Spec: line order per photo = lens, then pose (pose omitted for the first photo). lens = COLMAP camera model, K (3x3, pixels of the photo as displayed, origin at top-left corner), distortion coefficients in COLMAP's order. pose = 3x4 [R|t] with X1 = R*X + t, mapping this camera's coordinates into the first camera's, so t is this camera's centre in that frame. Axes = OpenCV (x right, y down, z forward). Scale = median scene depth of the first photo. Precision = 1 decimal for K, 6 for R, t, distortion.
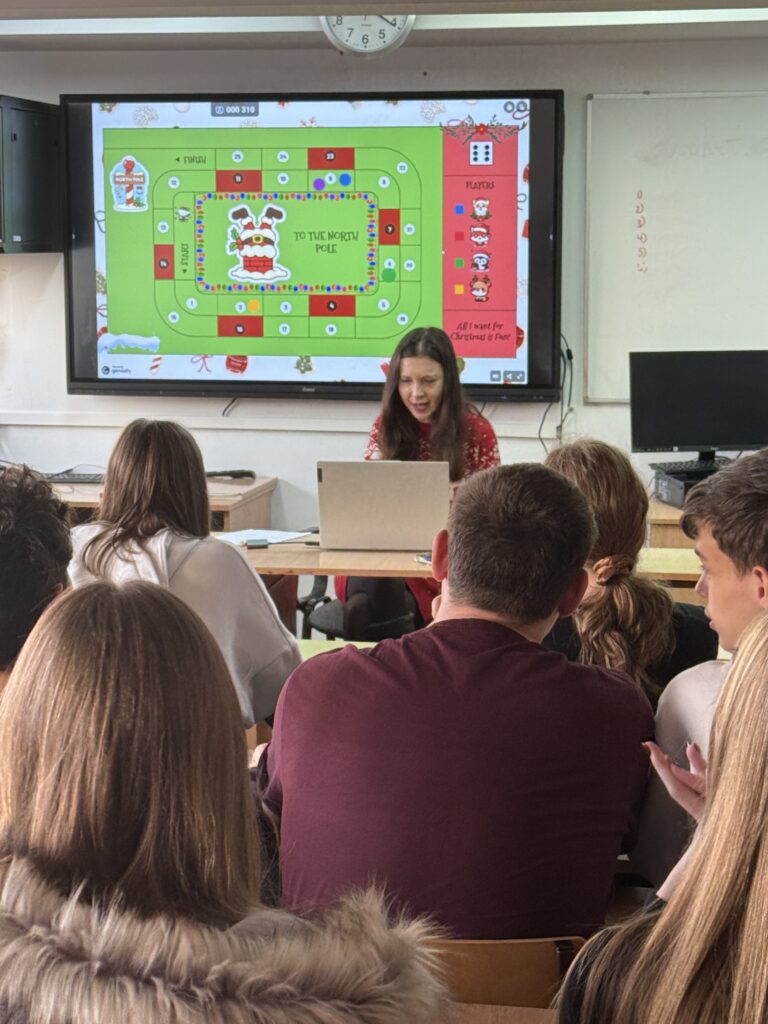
lens RADIAL K [[2203.7, 0, 381.7], [0, 2203.7, 505.3], [0, 0, 1]] dist [0.259704, 0.000000]
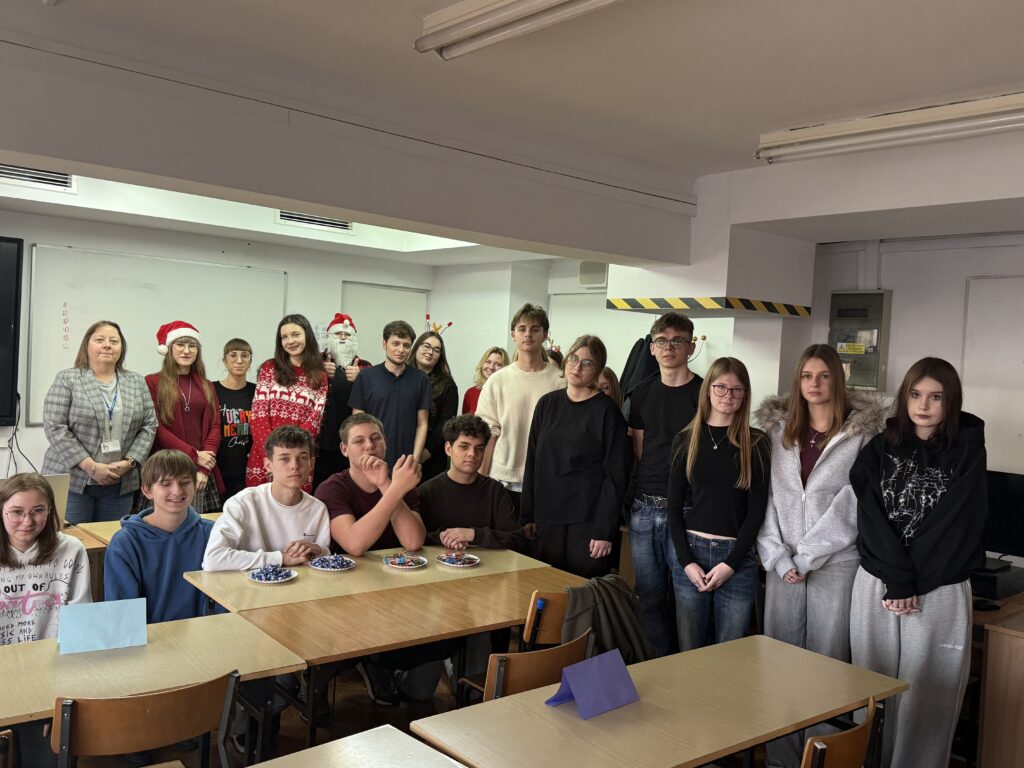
lens RADIAL K [[954.4, 0, 509.0], [0, 954.4, 392.2], [0, 0, 1]] dist [0.031730, 0.000000]
pose [[0.640885, 0.010218, 0.767569, -0.231890], [0.031653, 0.998709, -0.039724, -0.031035], [-0.766984, 0.049754, 0.639734, 0.258687]]
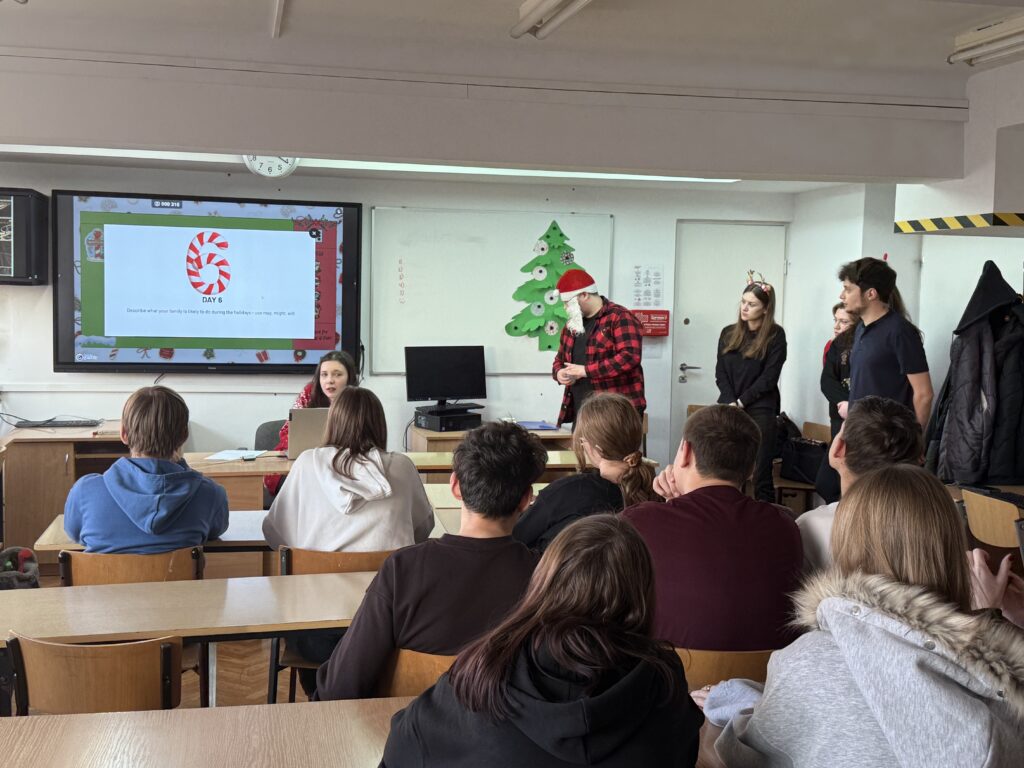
lens RADIAL K [[1228.6, 0, 511.4], [0, 1228.6, 408.9], [0, 0, 1]] dist [0.099125, 0.000000]
pose [[0.914506, -0.020185, 0.404068, -0.212200], [0.027602, 0.999540, -0.012539, -0.002447], [-0.403629, 0.022620, 0.914643, 0.030535]]
